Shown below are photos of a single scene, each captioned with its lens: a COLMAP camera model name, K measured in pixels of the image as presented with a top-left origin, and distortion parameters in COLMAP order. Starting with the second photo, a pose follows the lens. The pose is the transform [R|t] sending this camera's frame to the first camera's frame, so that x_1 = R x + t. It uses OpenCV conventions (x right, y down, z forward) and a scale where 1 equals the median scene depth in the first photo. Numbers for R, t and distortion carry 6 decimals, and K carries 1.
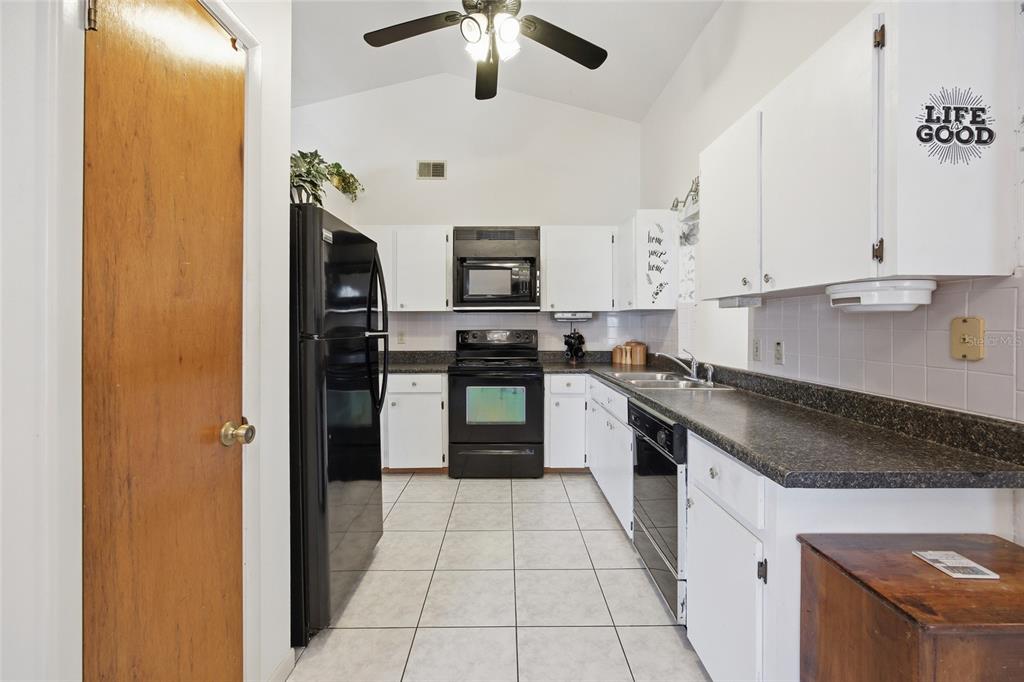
lens RADIAL K [[417.4, 0, 518.1], [0, 417.4, 327.9], [0, 0, 1]] dist [-0.001384, 0.000466]
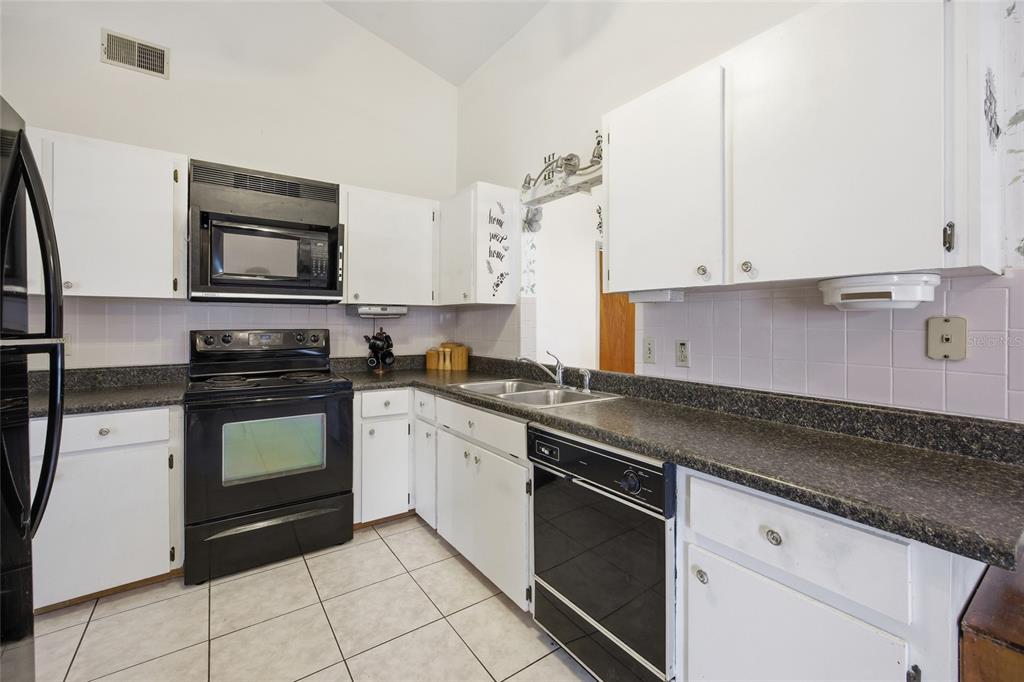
lens RADIAL K [[427.3, 0, 511.4], [0, 427.3, 322.0], [0, 0, 1]] dist [-0.007394, 0.000905]
pose [[0.833565, 0.003062, 0.552413, -0.119948], [0.000861, 0.999976, -0.006842, -0.002517], [-0.552421, 0.006179, 0.833543, 0.267465]]
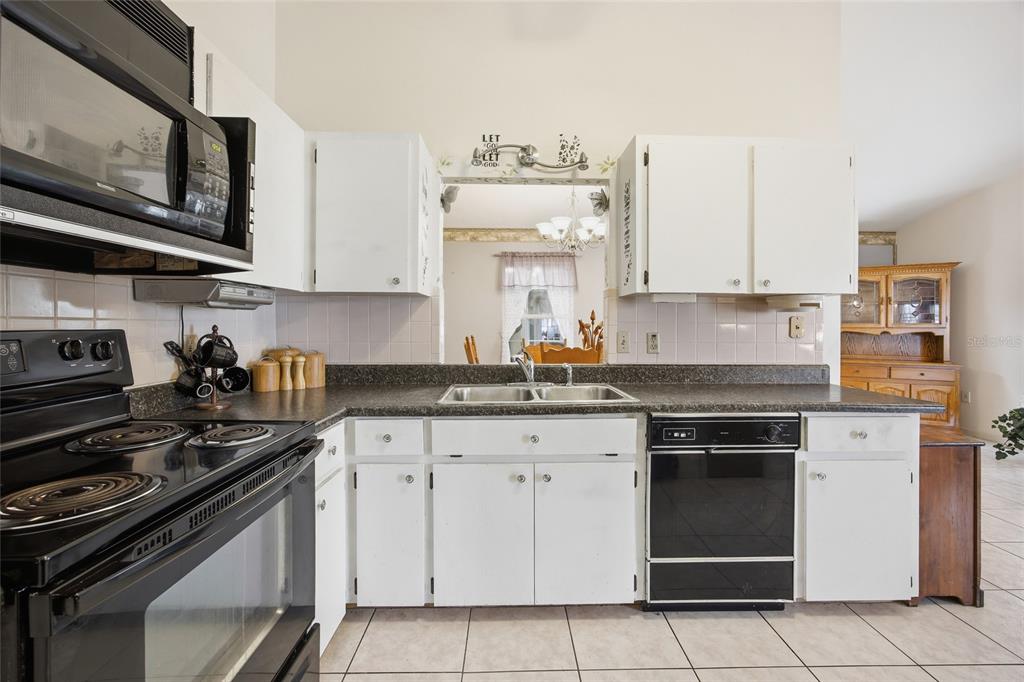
lens RADIAL K [[417.4, 0, 518.1], [0, 417.4, 327.9], [0, 0, 1]] dist [-0.001384, 0.000466]
pose [[0.008677, -0.010642, 0.999906, -0.335229], [0.003489, 0.999938, 0.010612, 0.001425], [-0.999956, 0.003396, 0.008714, 0.841698]]
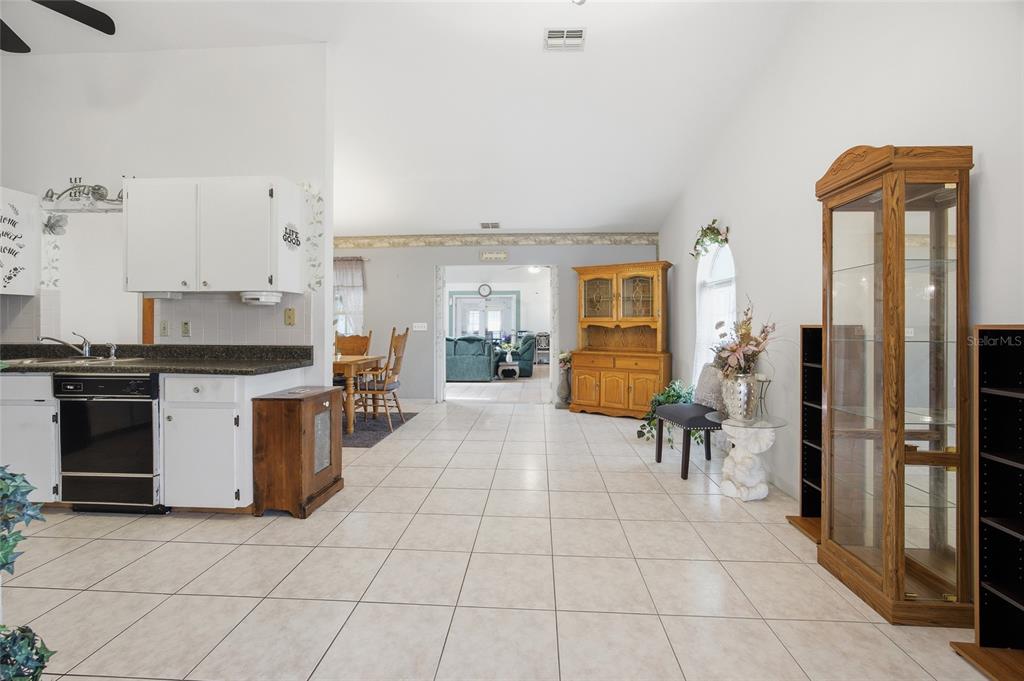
lens RADIAL K [[412.8, 0, 502.9], [0, 412.8, 324.1], [0, 0, 1]] dist [0.002144, 0.000459]
pose [[0.104059, -0.002426, 0.994568, -0.486753], [0.005135, 0.999985, 0.001902, 0.026802], [-0.994558, 0.004910, 0.104070, -0.209938]]
